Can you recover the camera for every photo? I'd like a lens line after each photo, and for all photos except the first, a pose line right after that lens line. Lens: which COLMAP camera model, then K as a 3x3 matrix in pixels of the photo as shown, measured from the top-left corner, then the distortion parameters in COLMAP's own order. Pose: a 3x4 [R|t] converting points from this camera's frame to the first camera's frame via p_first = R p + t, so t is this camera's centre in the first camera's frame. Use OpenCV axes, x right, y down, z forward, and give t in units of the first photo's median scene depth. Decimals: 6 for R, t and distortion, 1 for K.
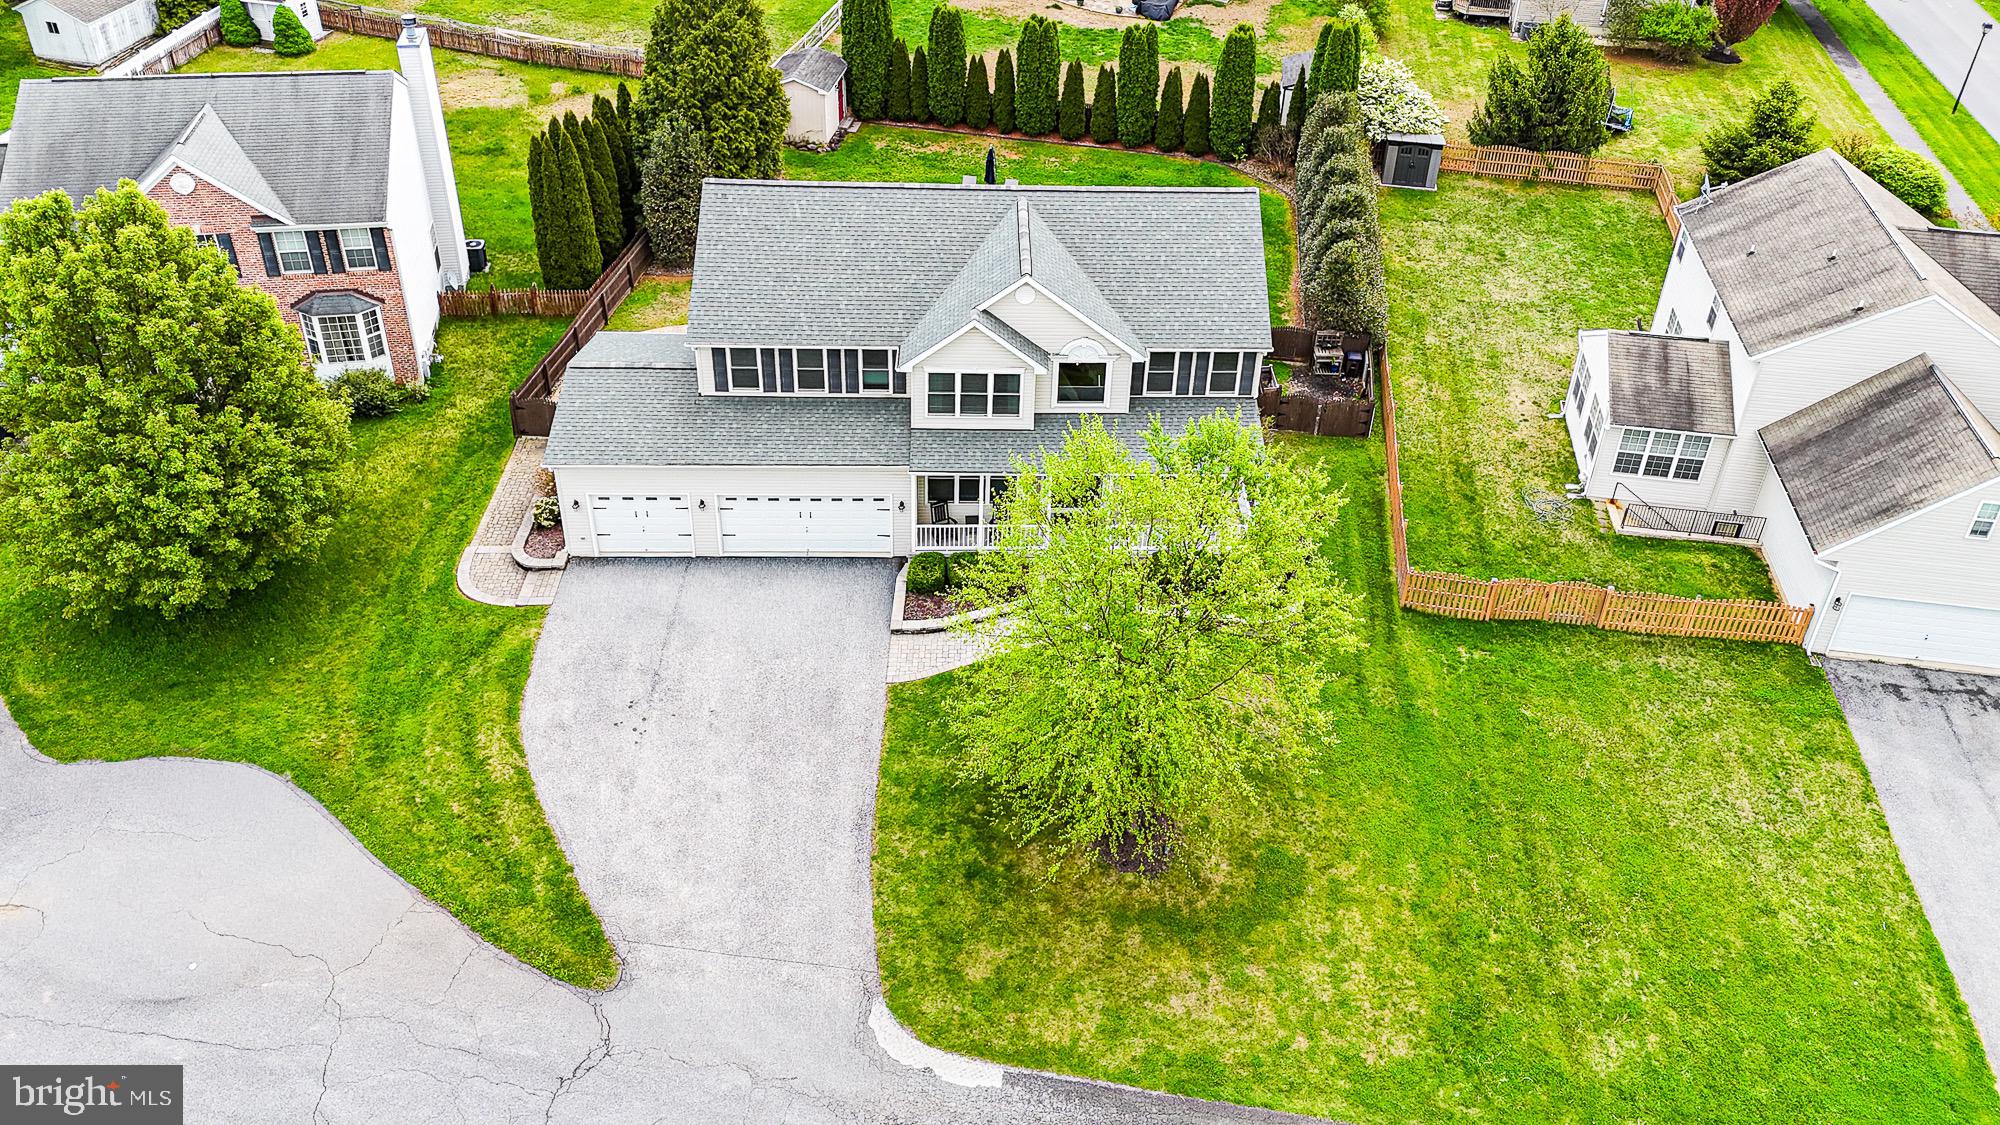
lens RADIAL K [[1518.1, 0, 1026.4], [0, 1518.1, 407.2], [0, 0, 1]] dist [0.059330, -0.054081]
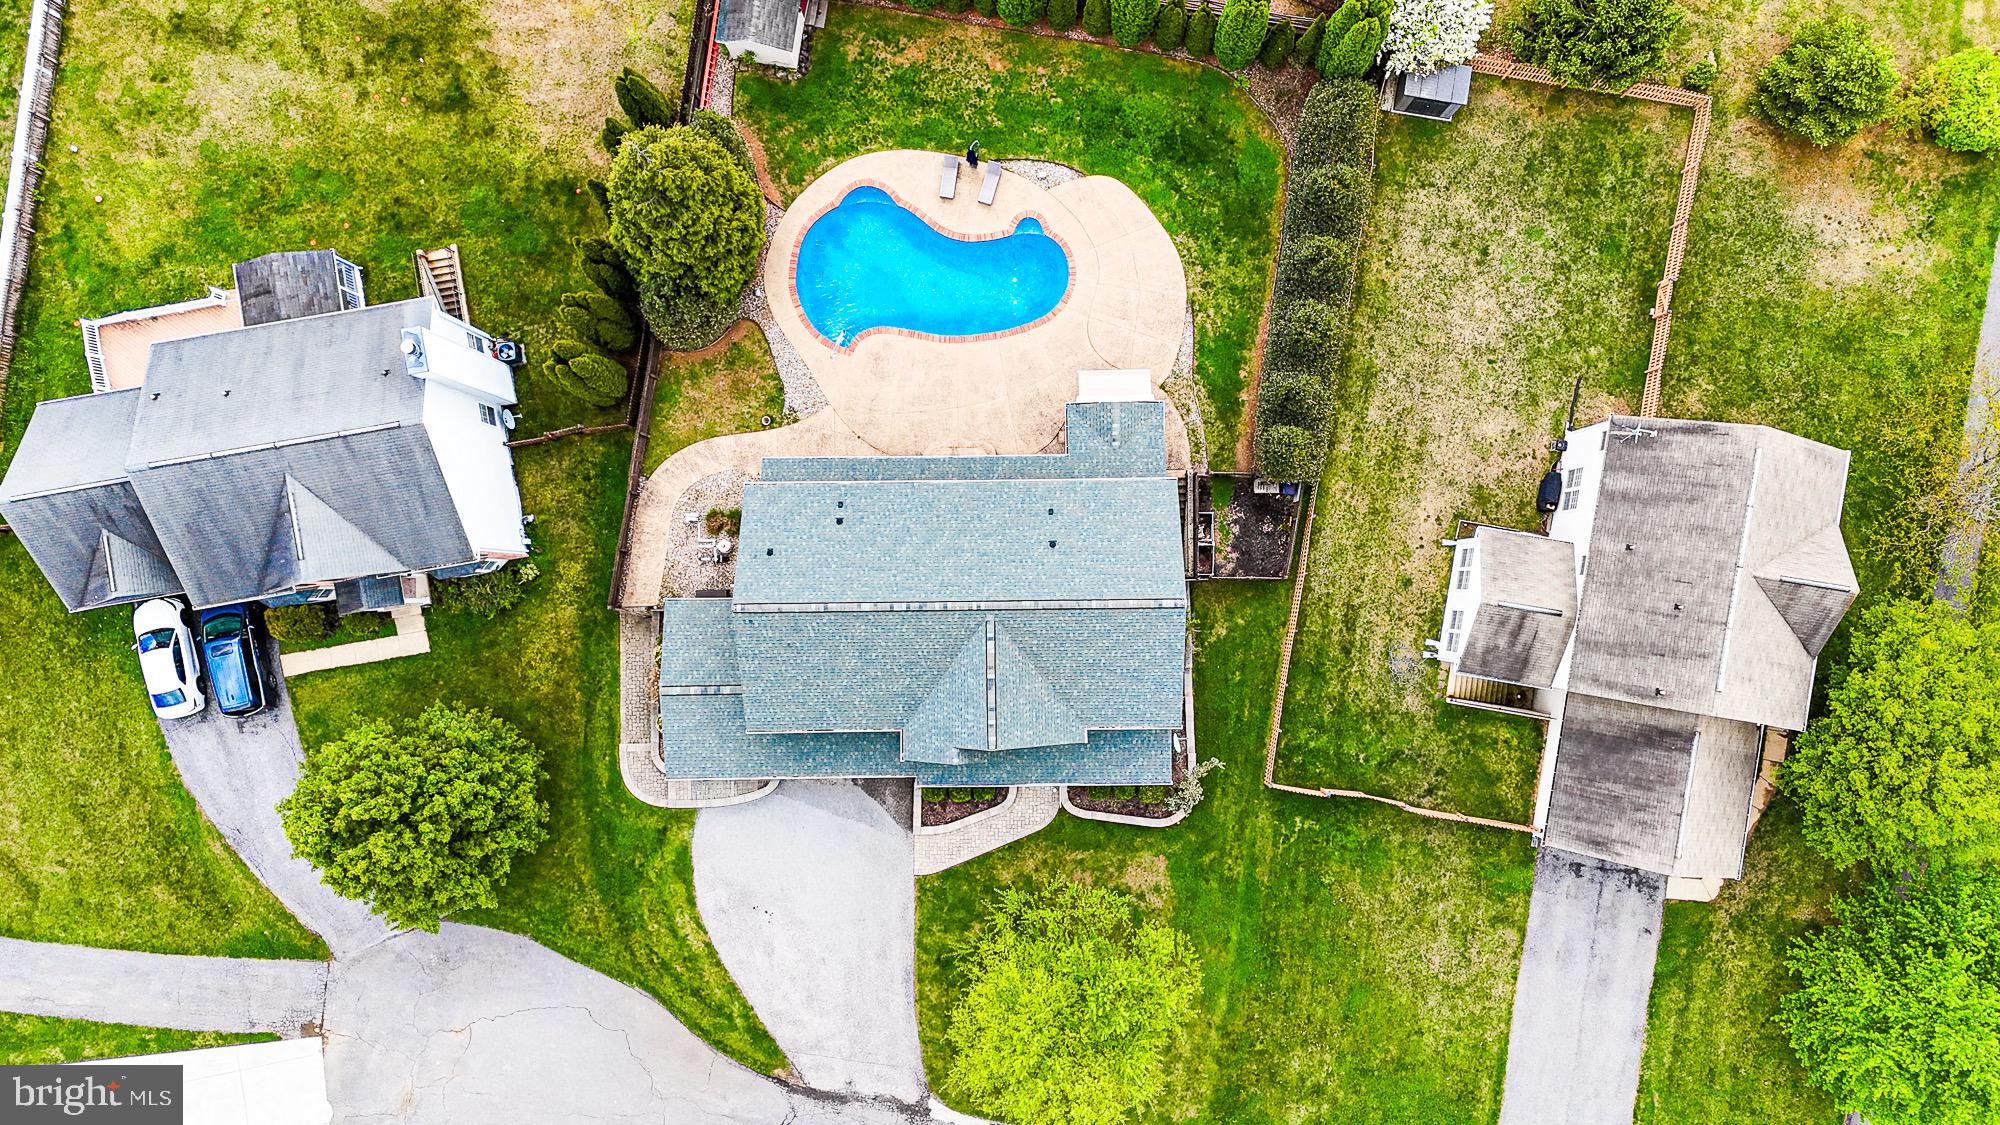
lens RADIAL K [[1473.3, 0, 959.9], [0, 1473.3, 562.9], [0, 0, 1]] dist [0.085002, -0.140315]
pose [[0.996774, 0.011313, -0.079461, 0.069753], [0.060199, 0.549437, 0.833364, -1.199827], [0.053087, -0.835459, 0.546983, 0.404461]]
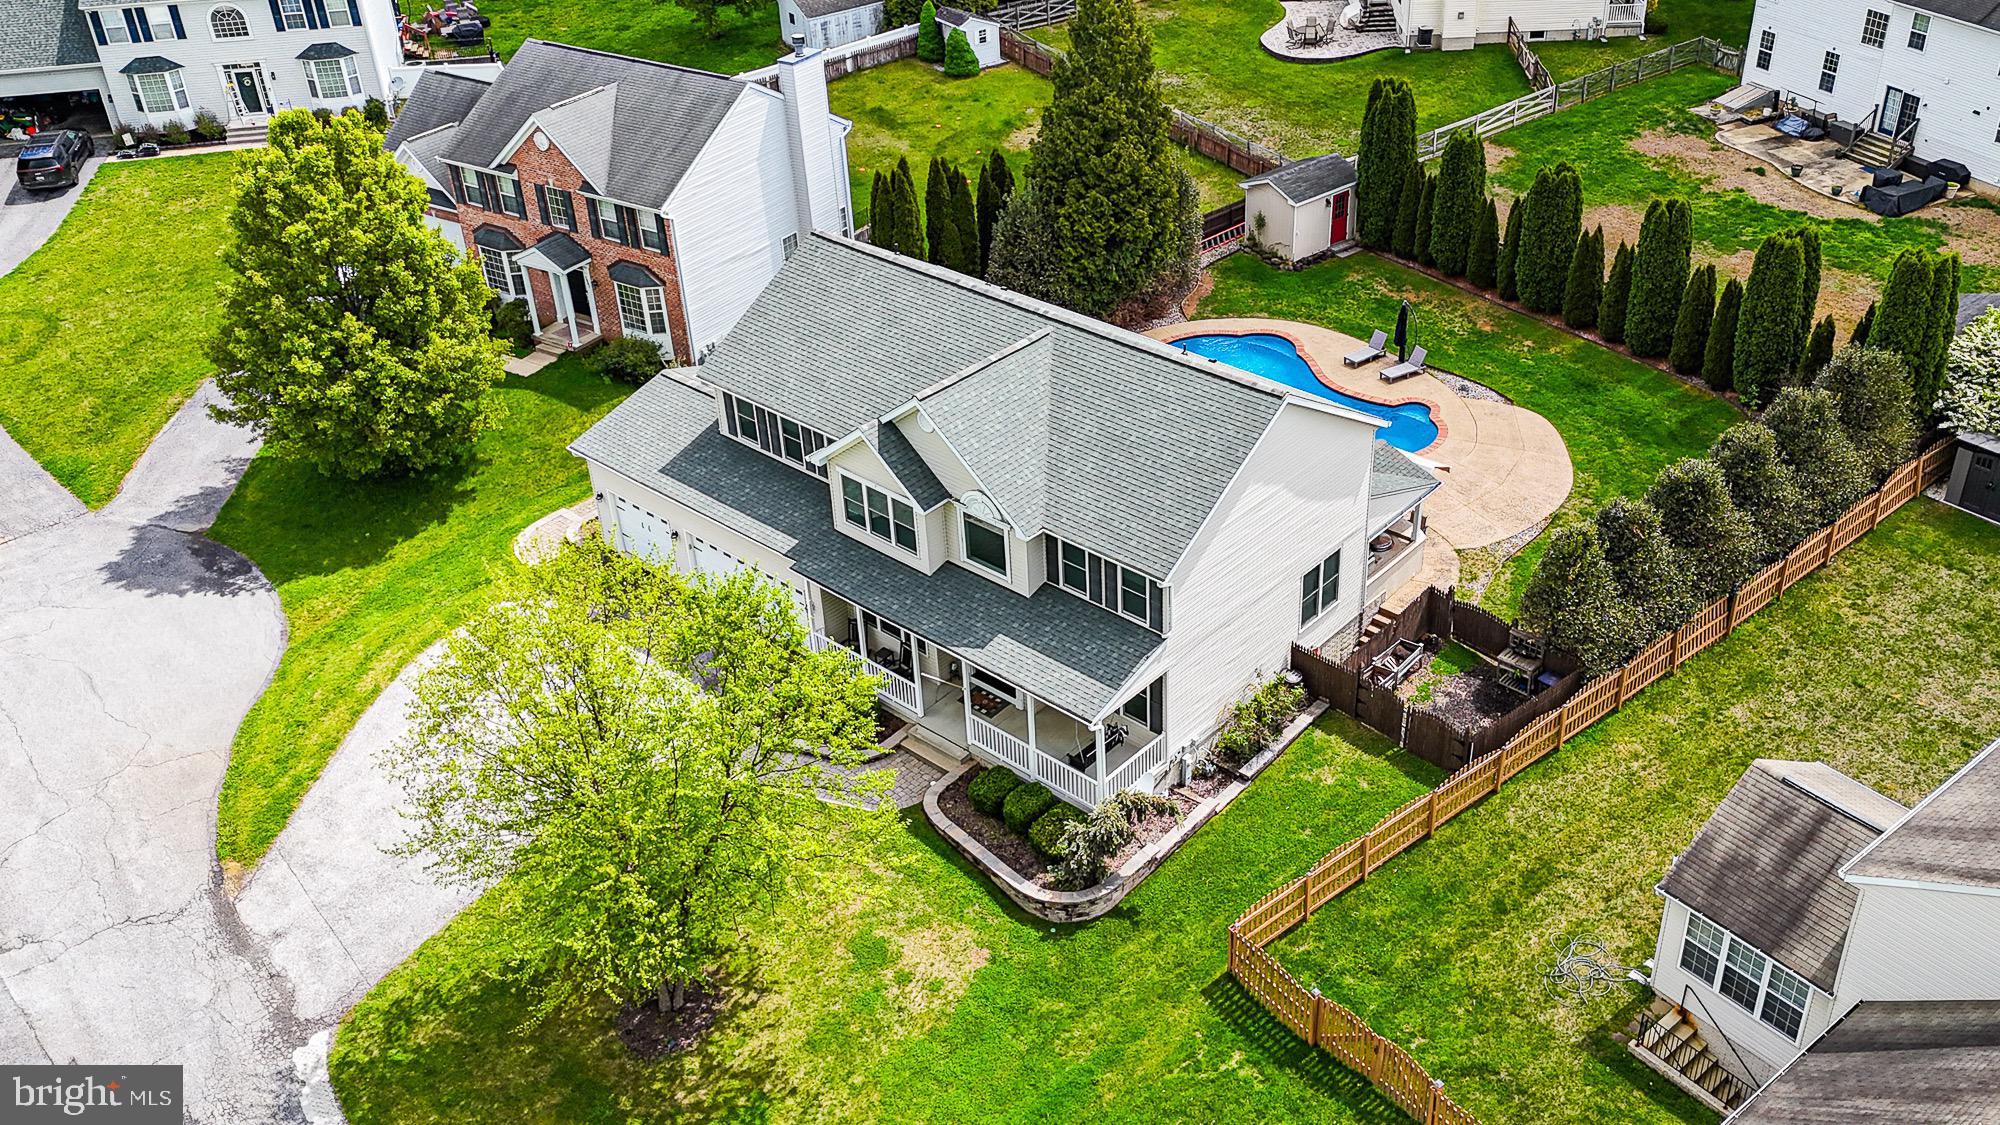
lens RADIAL K [[1730.3, 0, 1046.0], [0, 1730.3, 468.0], [0, 0, 1]] dist [0.096536, -0.142458]
pose [[0.728472, 0.295283, -0.618172, 0.652994], [-0.323250, 0.943731, 0.069866, -0.135482], [0.604018, 0.148929, 0.782932, 0.250014]]
